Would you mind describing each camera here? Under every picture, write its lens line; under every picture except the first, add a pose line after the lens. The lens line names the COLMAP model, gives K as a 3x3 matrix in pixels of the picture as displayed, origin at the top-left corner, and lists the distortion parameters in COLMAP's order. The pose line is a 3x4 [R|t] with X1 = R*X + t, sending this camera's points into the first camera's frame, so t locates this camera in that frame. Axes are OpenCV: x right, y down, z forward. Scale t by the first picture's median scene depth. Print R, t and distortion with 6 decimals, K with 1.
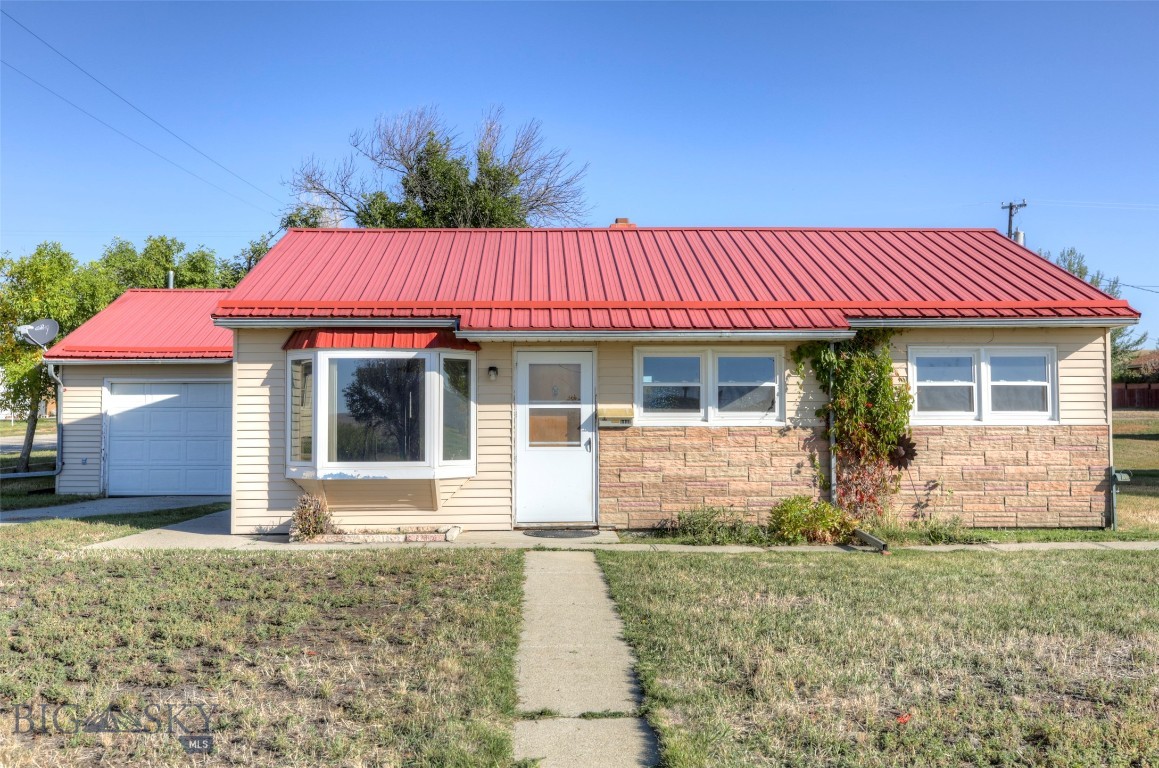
lens RADIAL K [[1114.4, 0, 579.5], [0, 1114.4, 384.0], [0, 0, 1]] dist [0.014521, 0.022015]
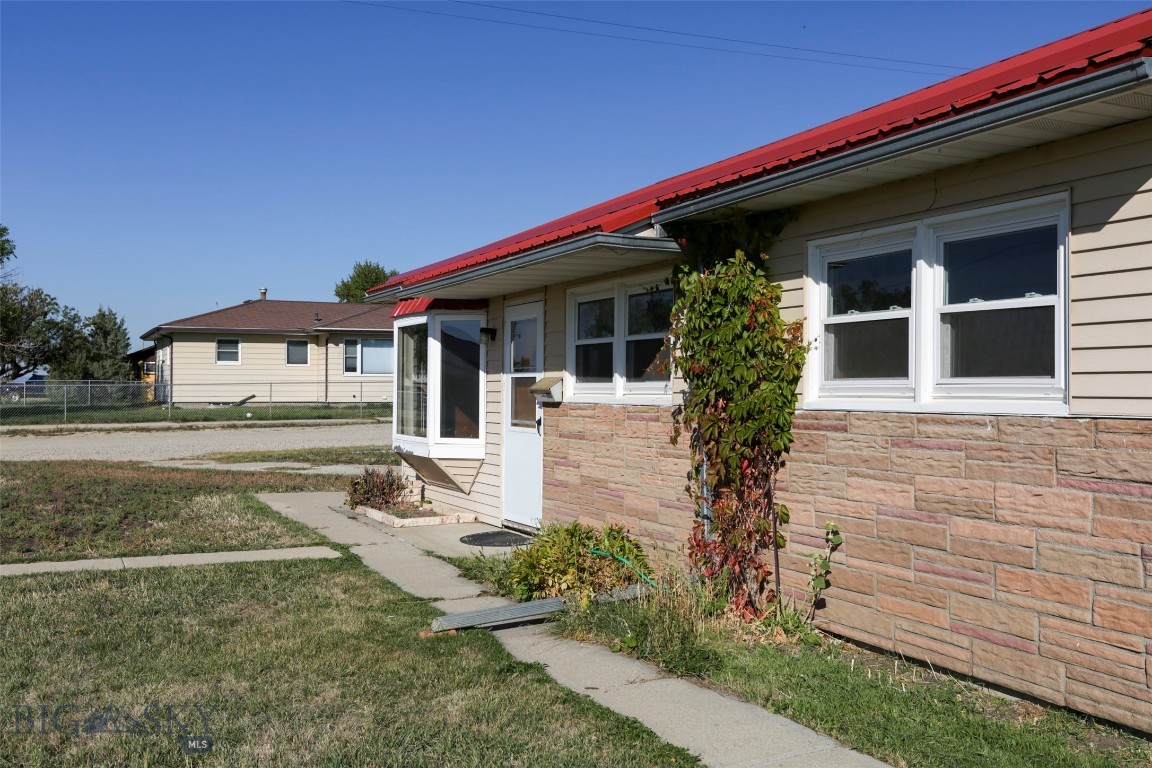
lens RADIAL K [[1107.6, 0, 576.0], [0, 1107.6, 384.0], [0, 0, 1]] dist [0.014521, 0.022015]
pose [[0.387527, -0.000311, -0.921858, 0.693753], [0.032987, 0.999364, 0.013530, 0.017001], [0.921268, -0.035652, 0.387291, 0.728972]]
